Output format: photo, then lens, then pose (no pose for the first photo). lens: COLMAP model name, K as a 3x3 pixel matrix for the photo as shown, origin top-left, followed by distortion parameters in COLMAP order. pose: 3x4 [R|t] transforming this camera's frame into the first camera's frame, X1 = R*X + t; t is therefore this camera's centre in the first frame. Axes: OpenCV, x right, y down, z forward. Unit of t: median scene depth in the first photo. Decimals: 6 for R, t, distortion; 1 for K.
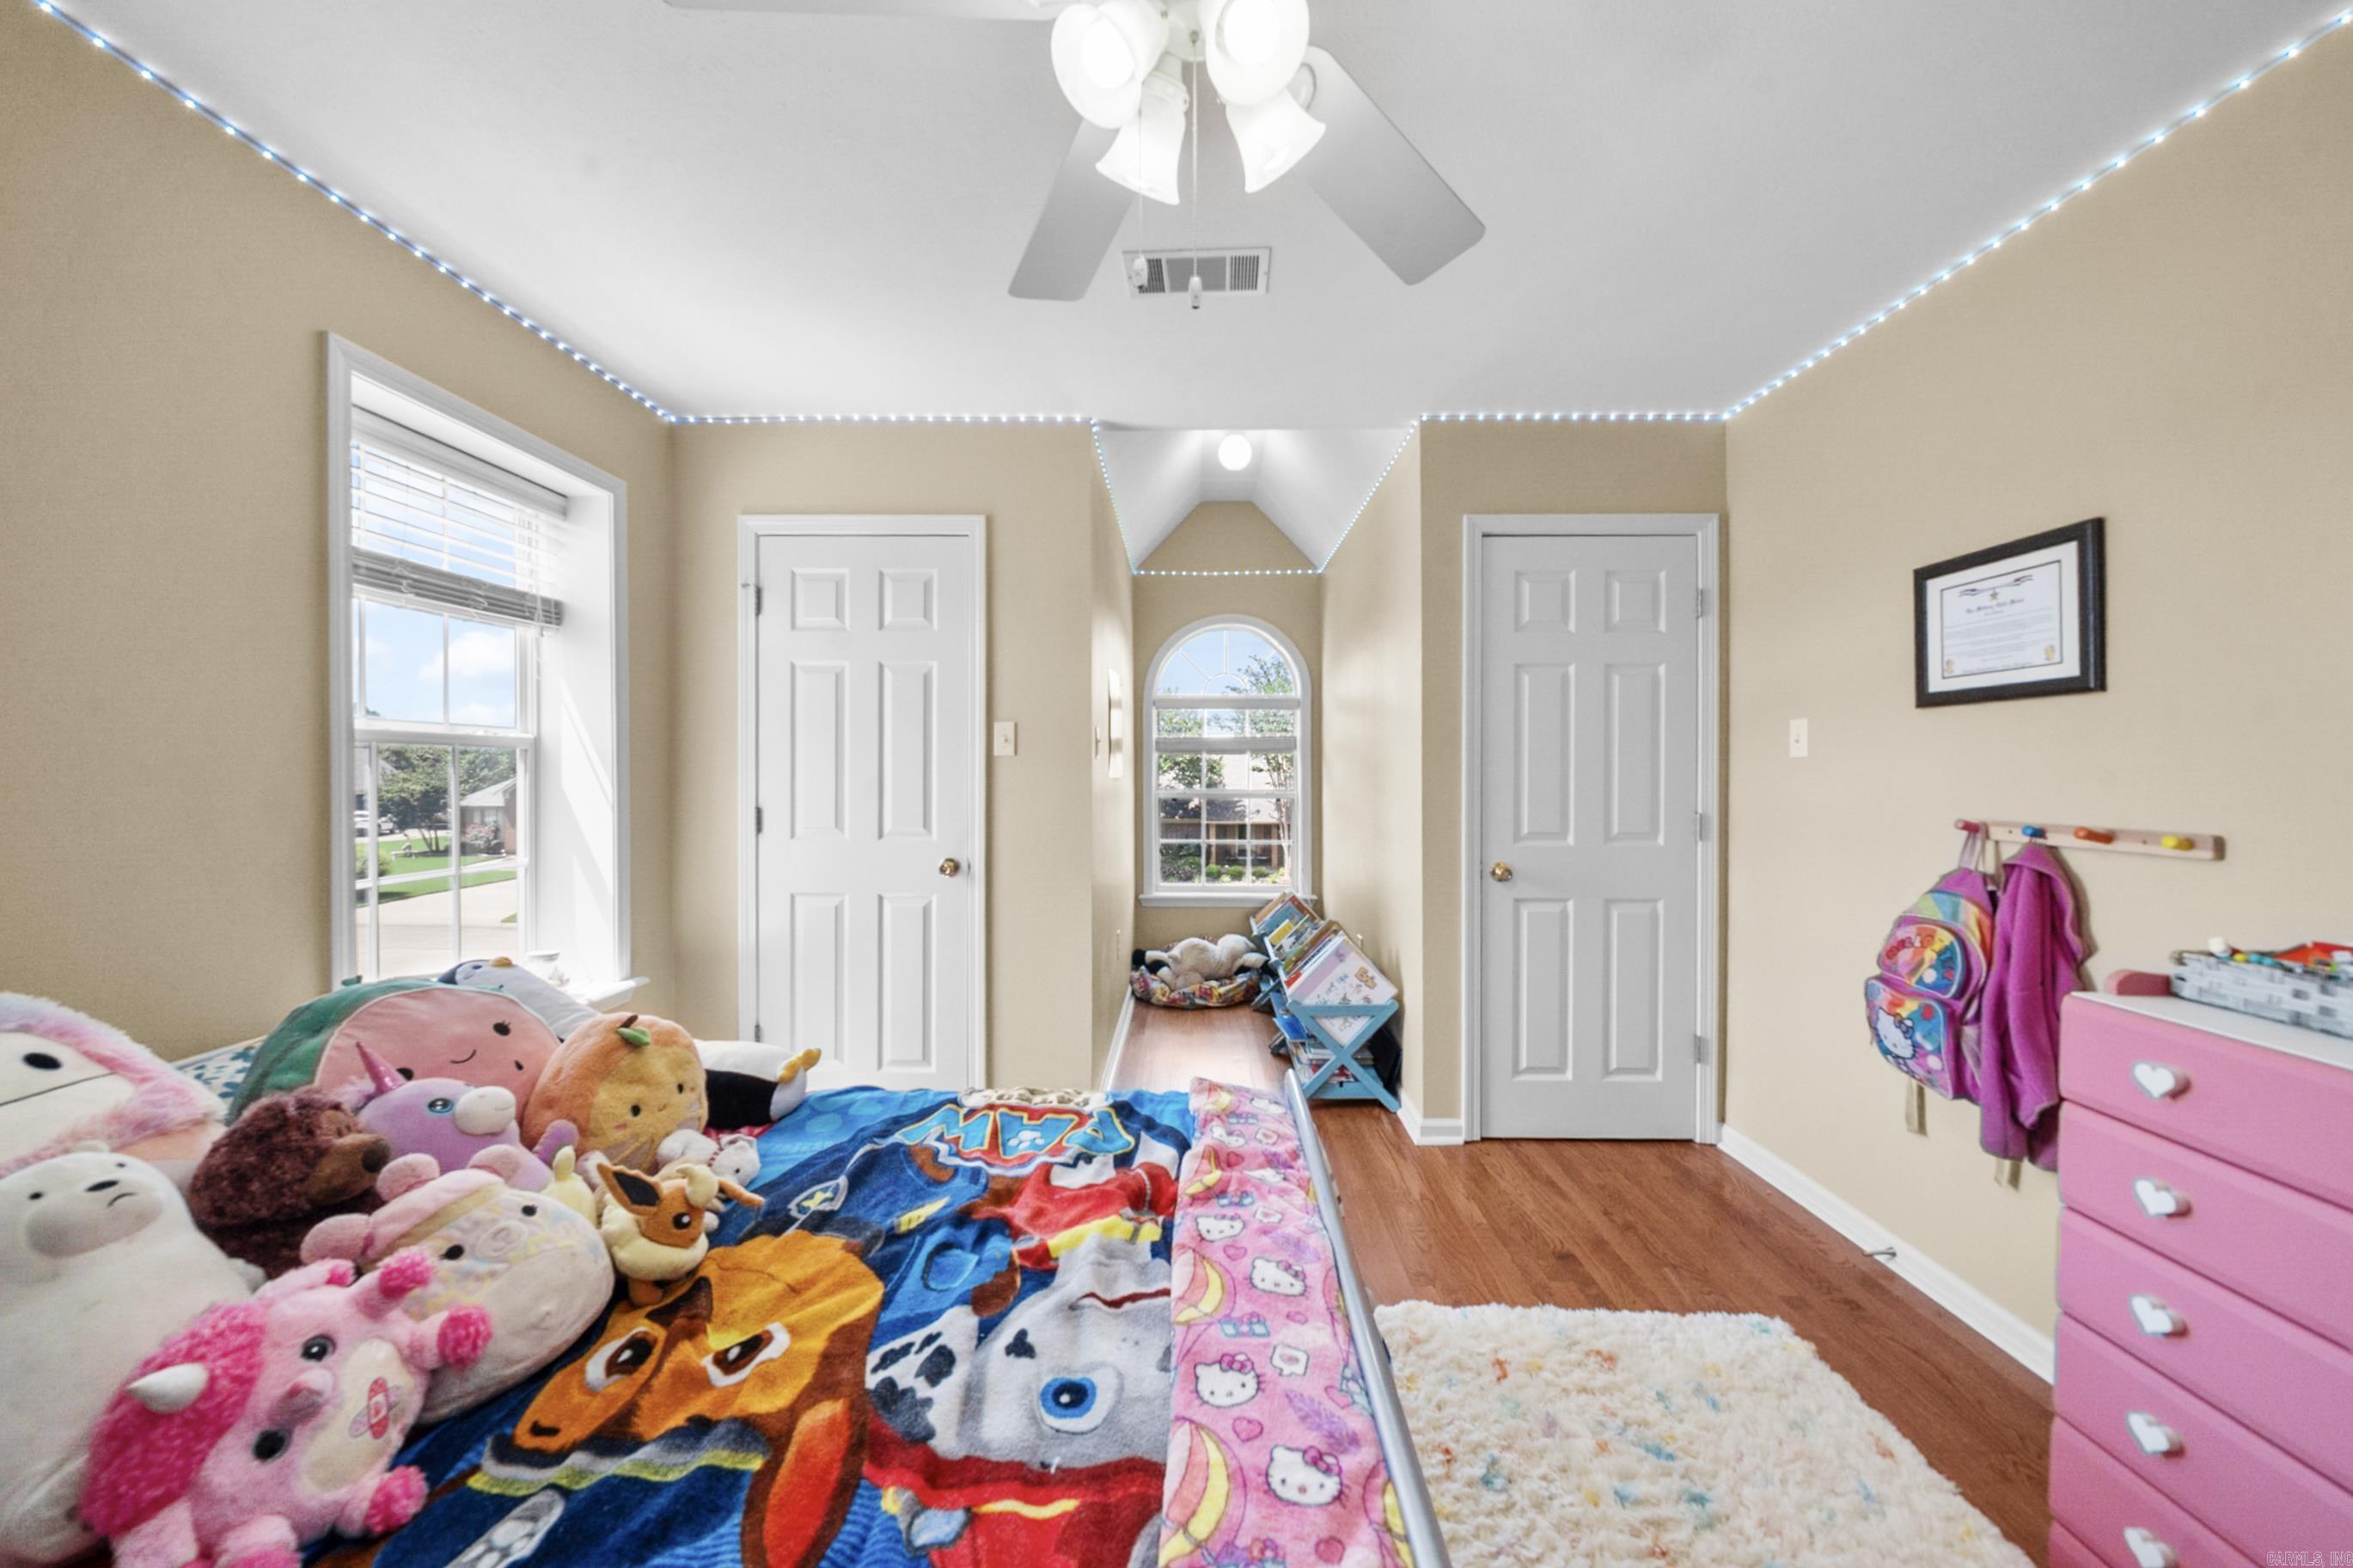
lens RADIAL K [[850.0, 0, 1175.9], [0, 850.0, 769.8], [0, 0, 1]] dist [0.000329, -0.000261]
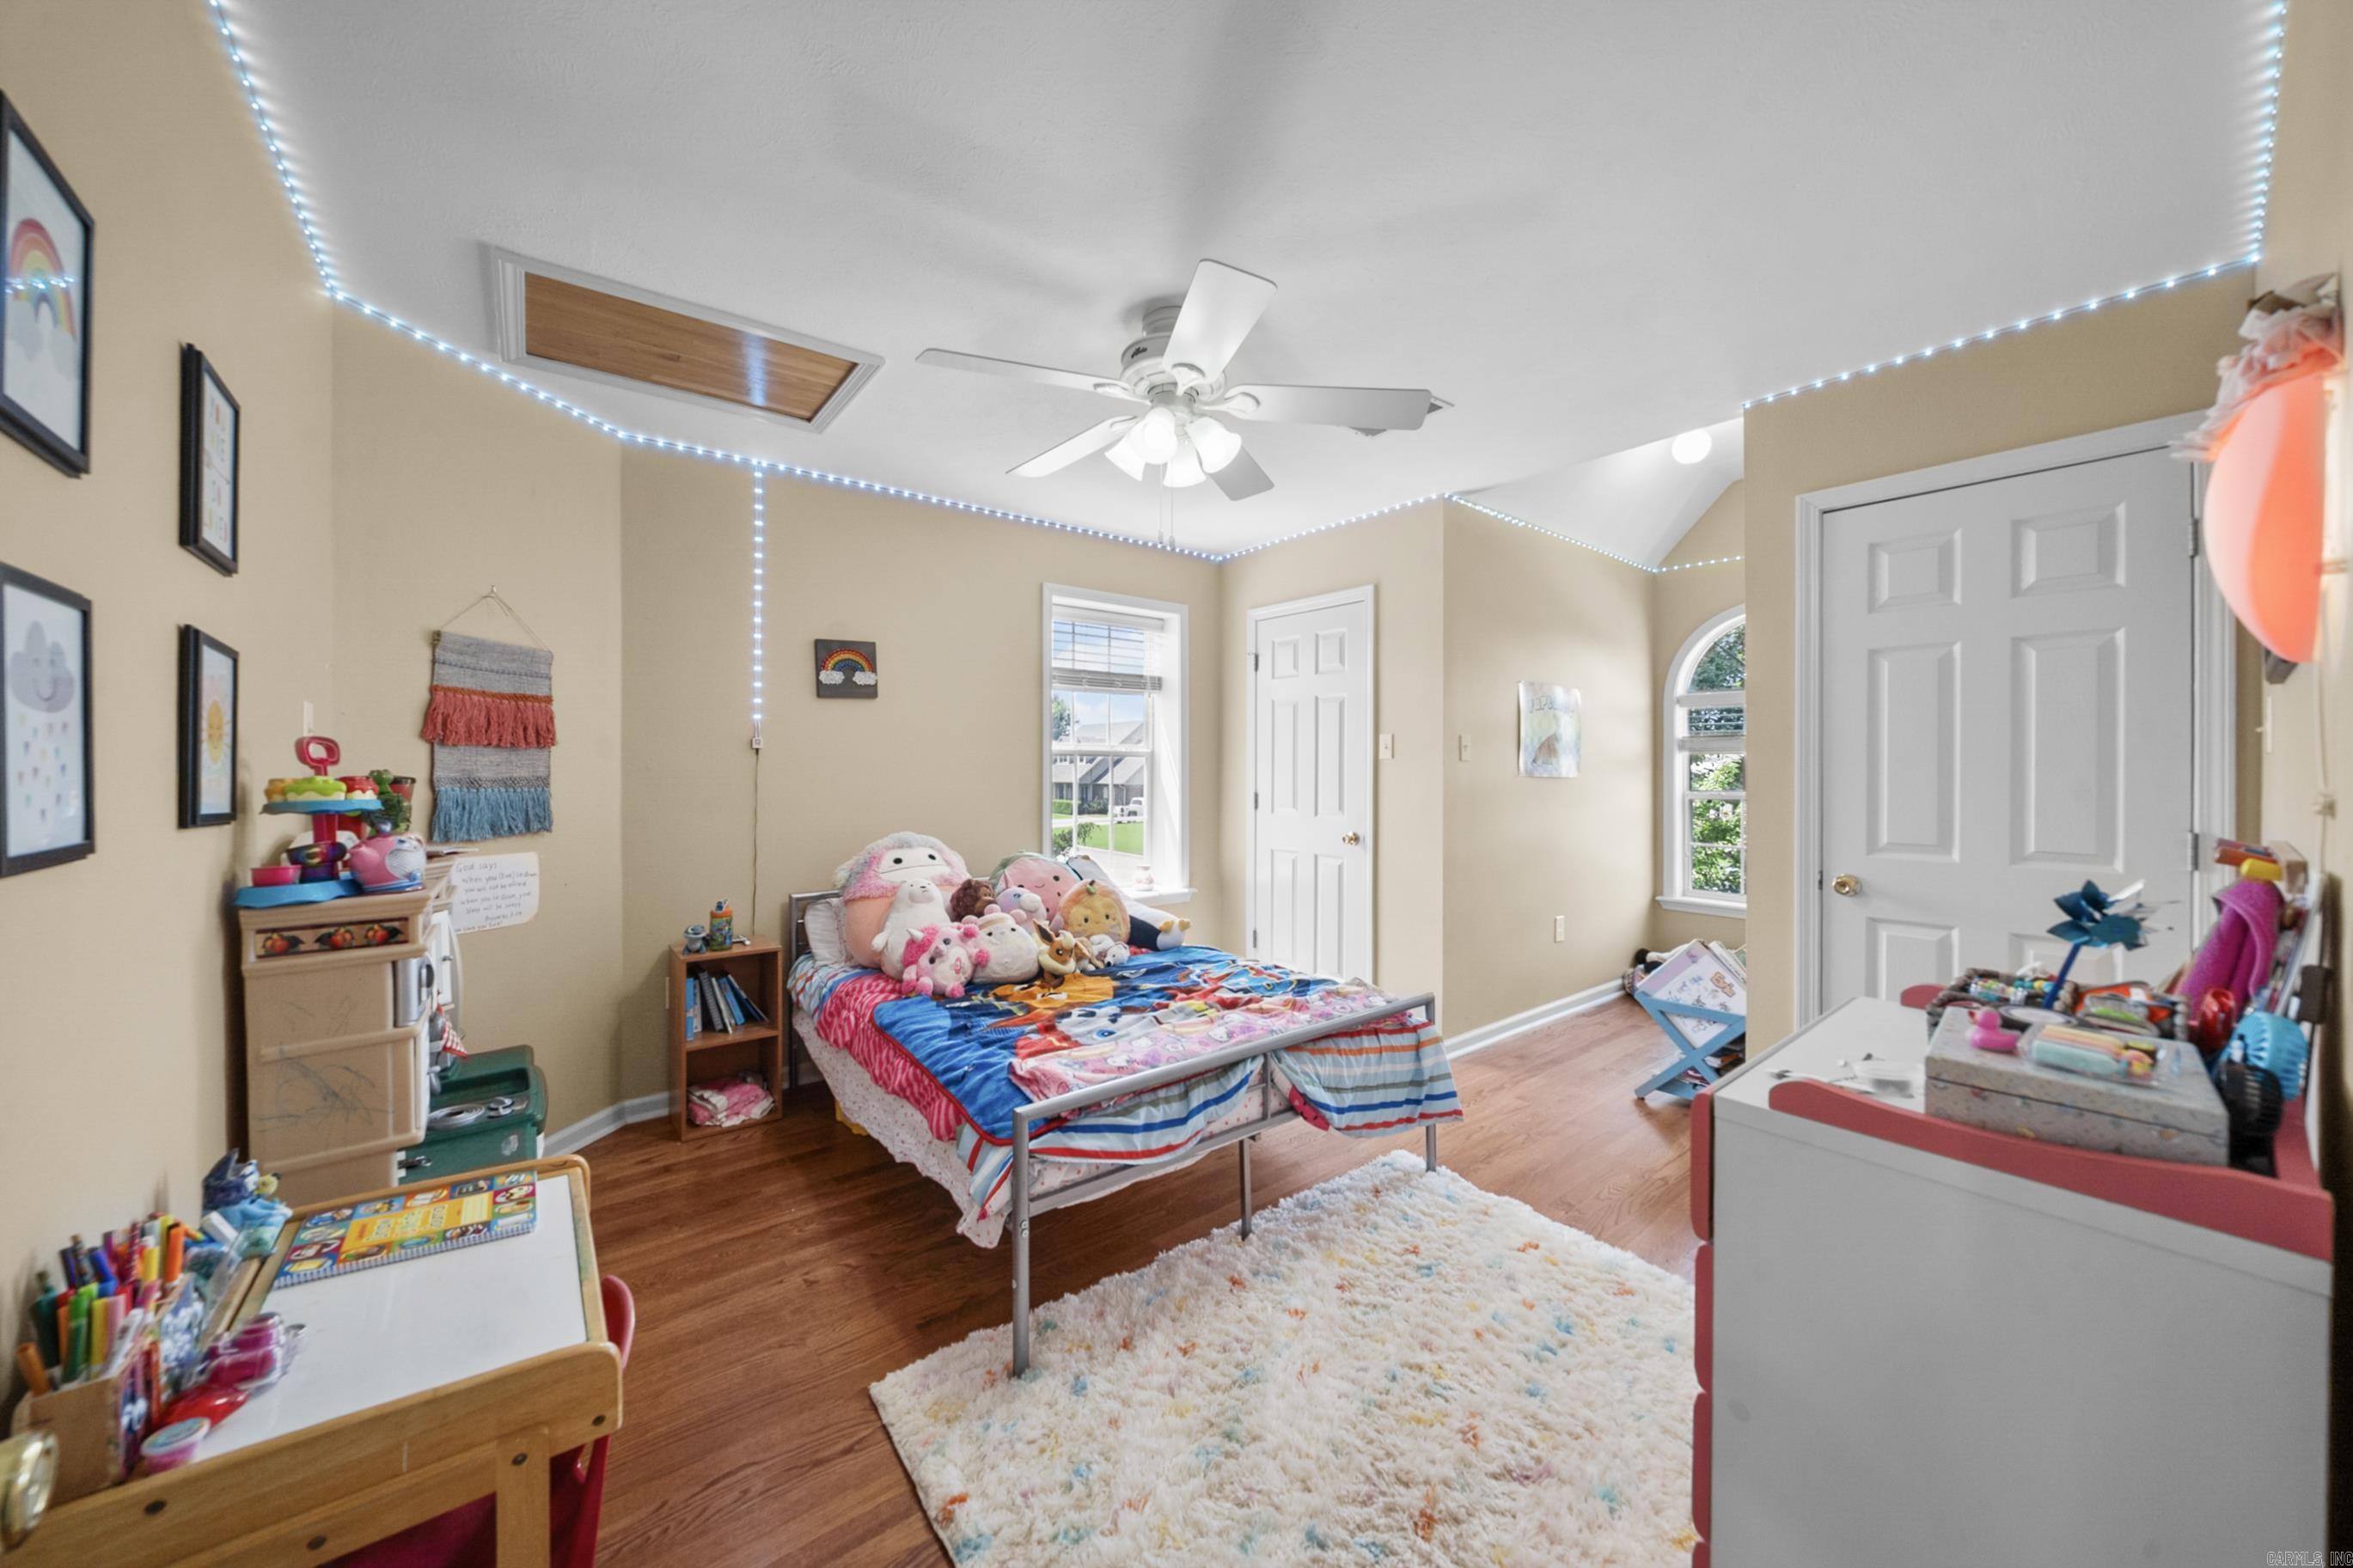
lens RADIAL K [[825.2, 0, 1139.6], [0, 825.2, 766.1], [0, 0, 1]] dist [-0.000623, -0.000033]
pose [[0.614306, -0.001097, -0.789067, 0.902208], [-0.003631, 0.999985, -0.004217, 0.002280], [0.789059, 0.005456, 0.614293, -0.176573]]
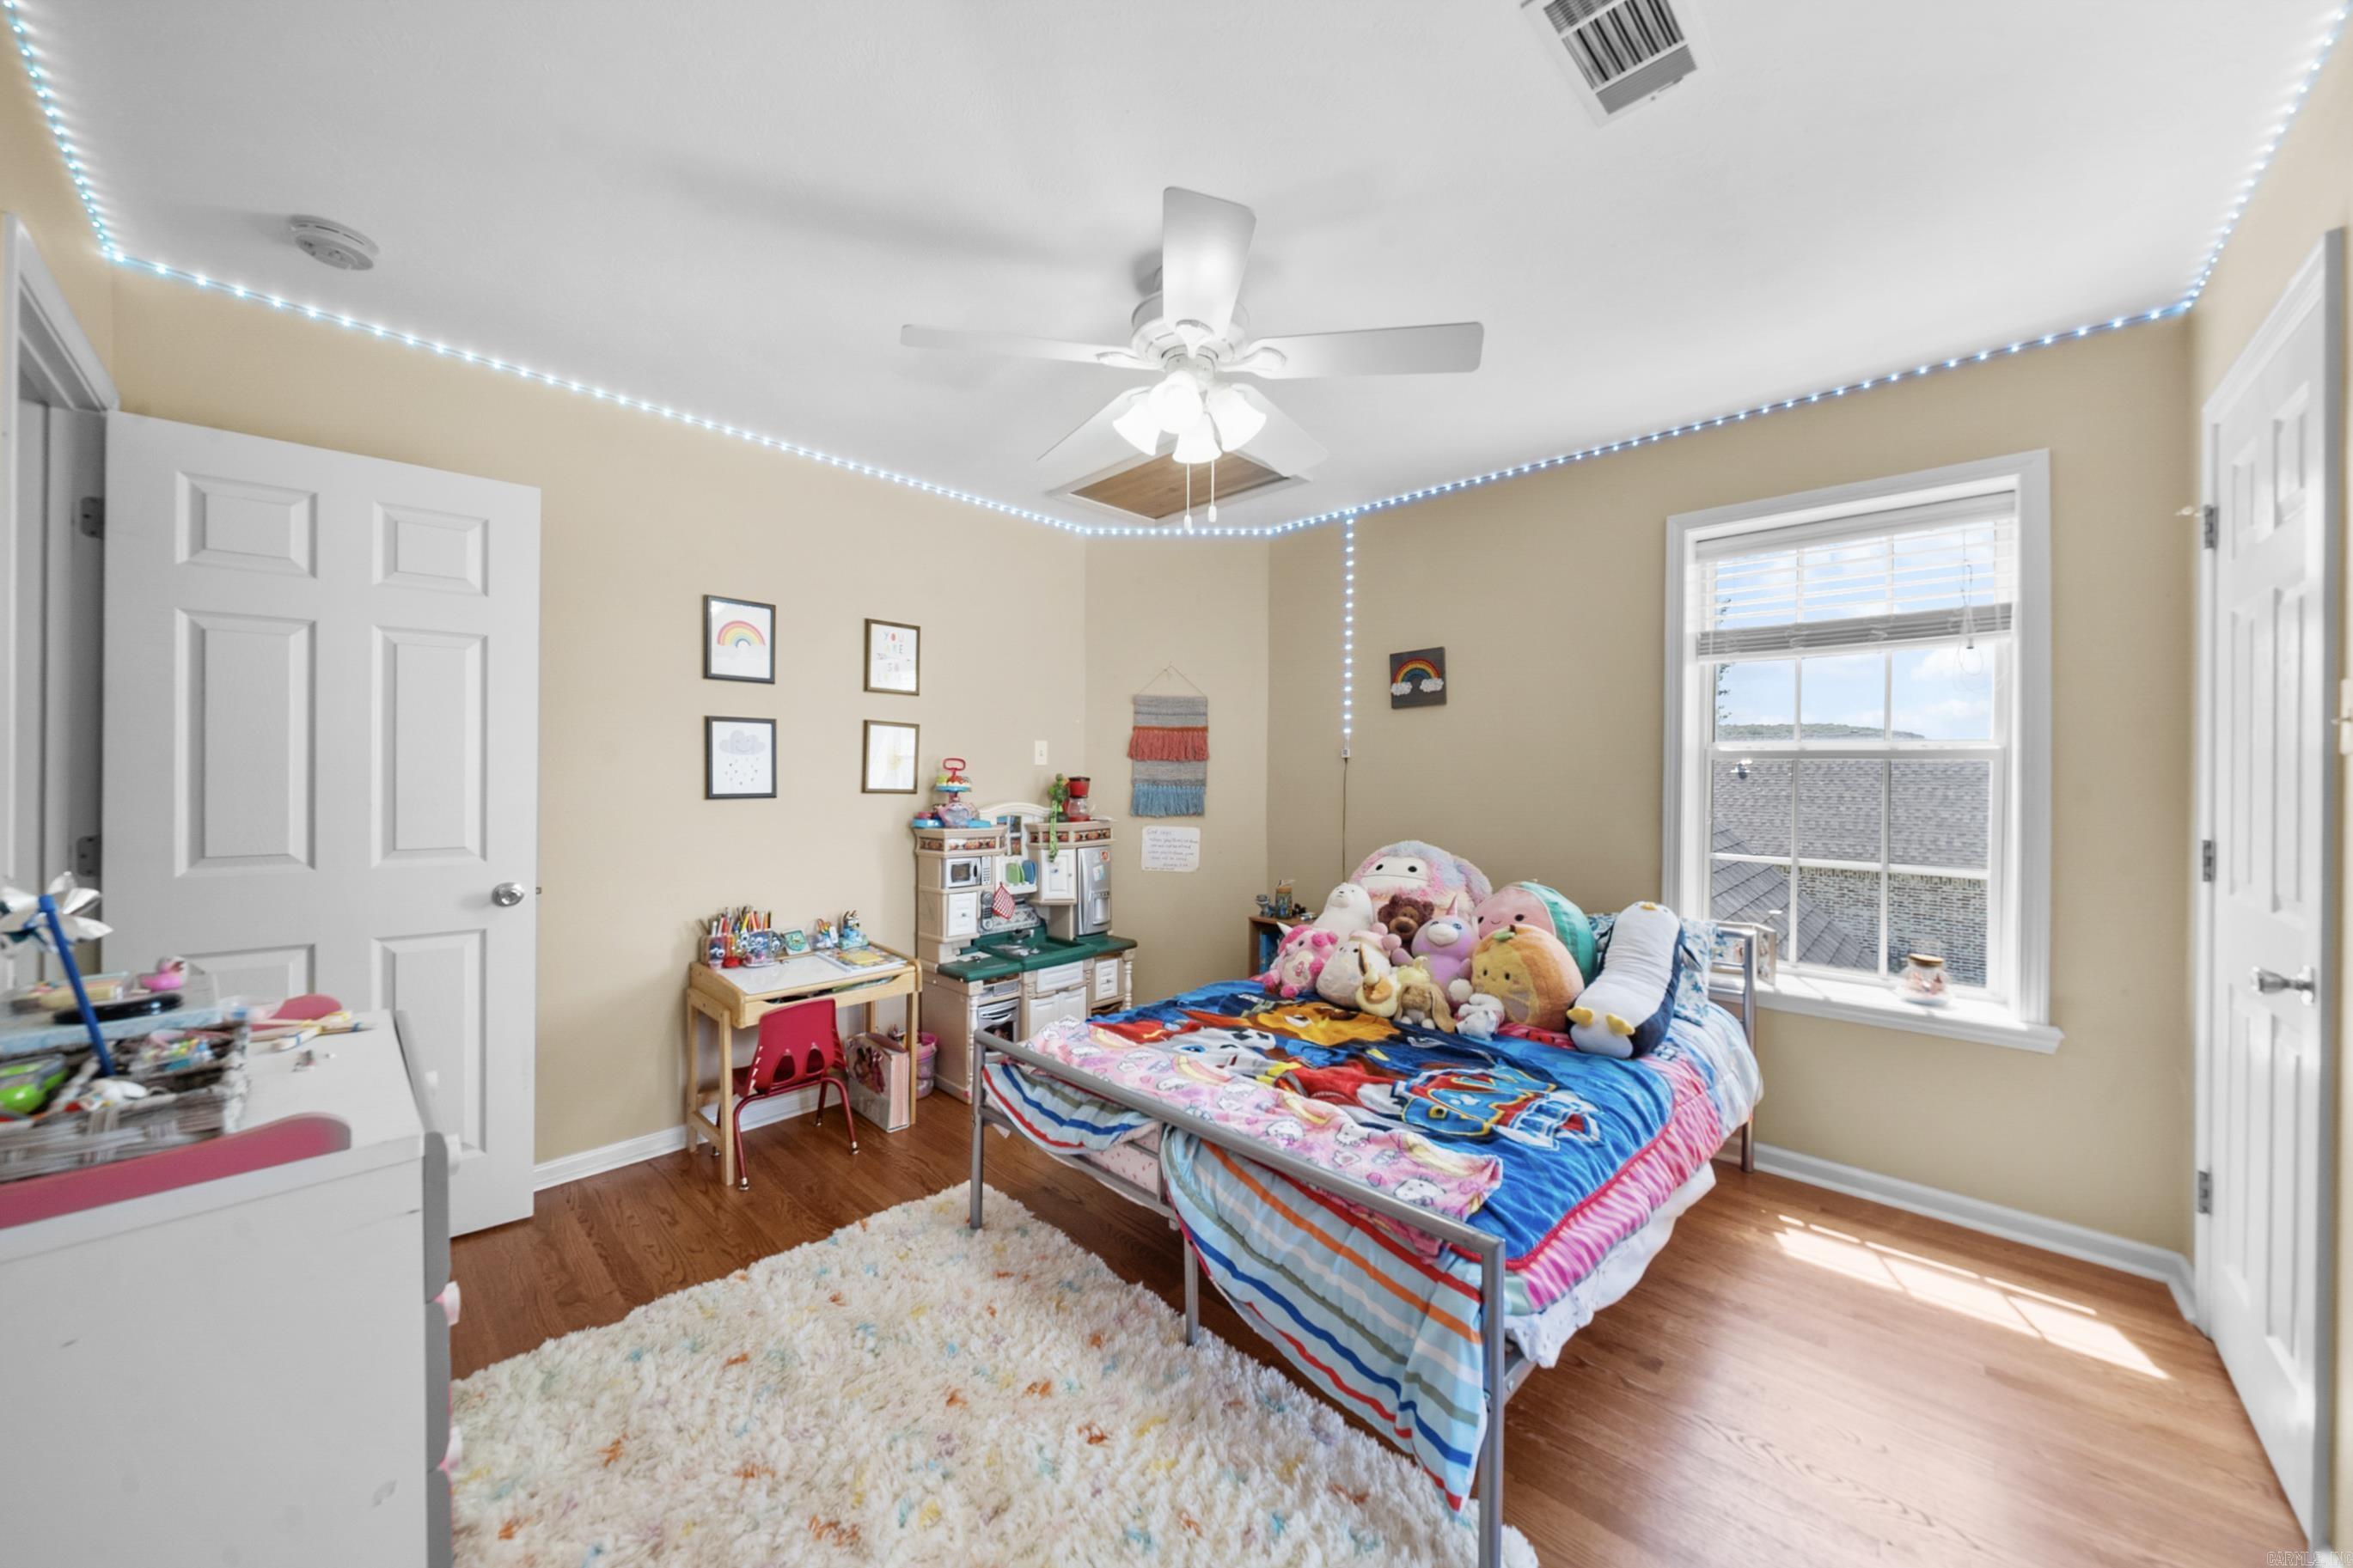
lens RADIAL K [[810.3, 0, 1169.5], [0, 810.3, 769.7], [0, 0, 1]] dist [-0.000819, -0.000101]
pose [[-0.680349, -0.004891, -0.732872, 0.786442], [-0.008384, 0.999964, 0.001110, -0.008700], [0.732841, 0.006900, -0.680365, 1.263466]]
